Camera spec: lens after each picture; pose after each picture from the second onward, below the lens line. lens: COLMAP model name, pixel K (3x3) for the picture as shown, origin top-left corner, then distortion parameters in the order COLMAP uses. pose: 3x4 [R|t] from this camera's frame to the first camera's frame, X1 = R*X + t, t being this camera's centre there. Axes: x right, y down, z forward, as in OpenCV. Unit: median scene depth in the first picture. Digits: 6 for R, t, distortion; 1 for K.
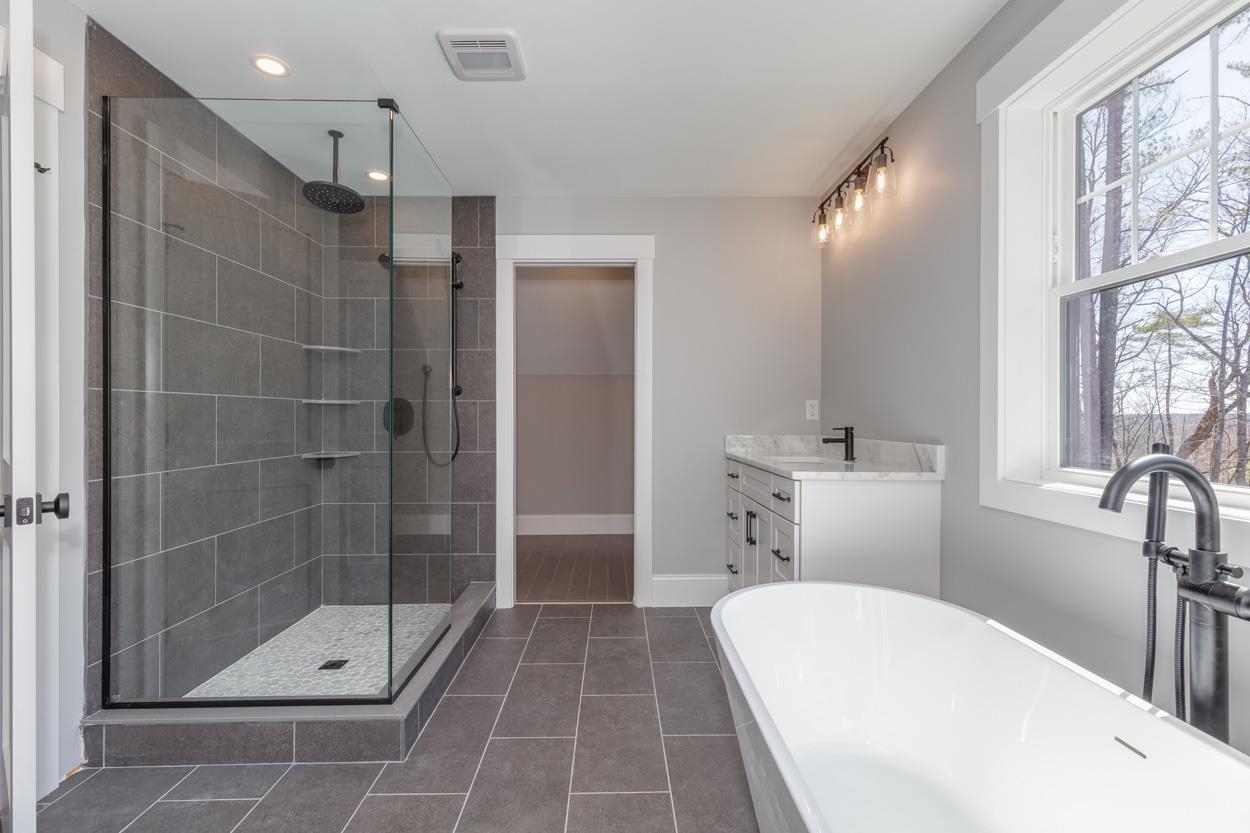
lens RADIAL K [[572.2, 0, 625.0], [0, 572.2, 416.5], [0, 0, 1]] dist [0.000662, 0.000146]
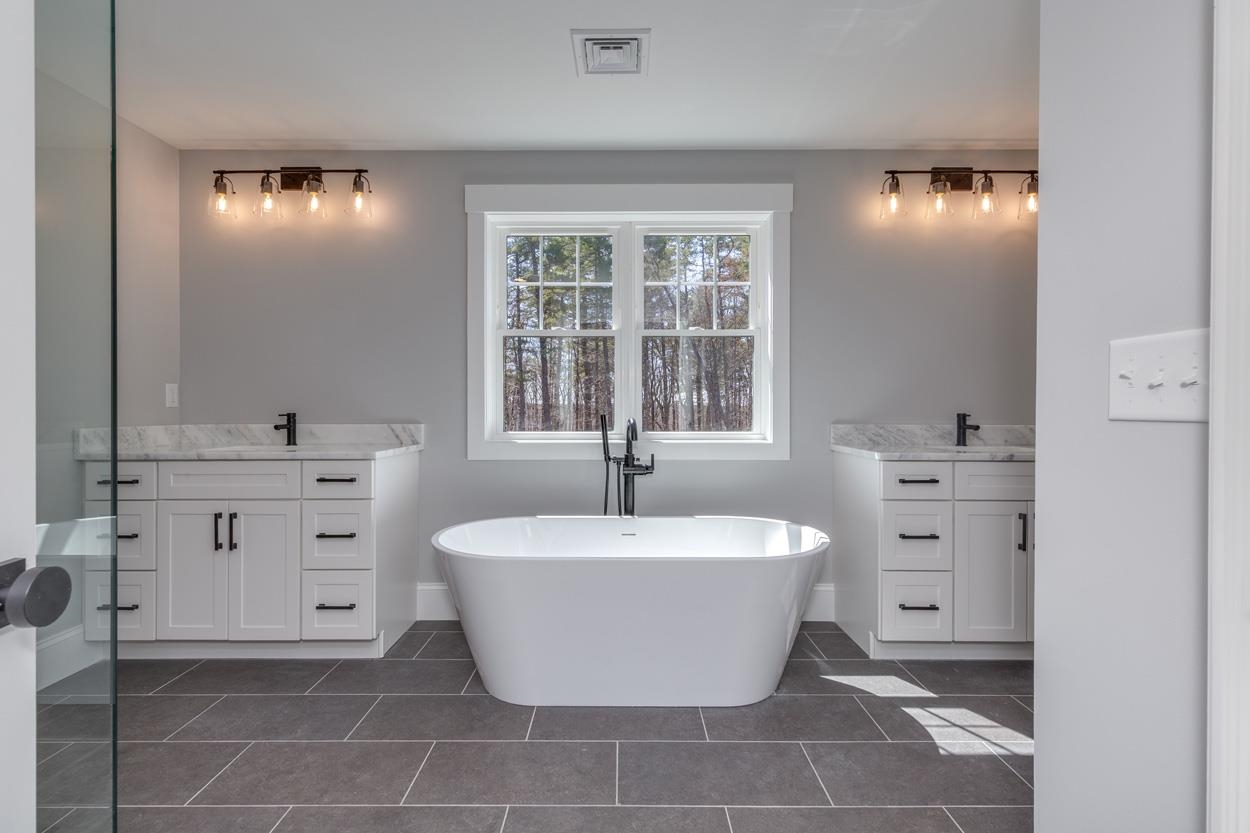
lens RADIAL K [[540.2, 0, 625.0], [0, 540.2, 416.5], [0, 0, 1]] dist [-0.000492, -0.000022]
pose [[0.020245, -0.011138, 0.999733, -0.580821], [-0.000143, 0.999938, 0.011143, 0.013296], [-0.999795, -0.000368, 0.020242, 0.378838]]
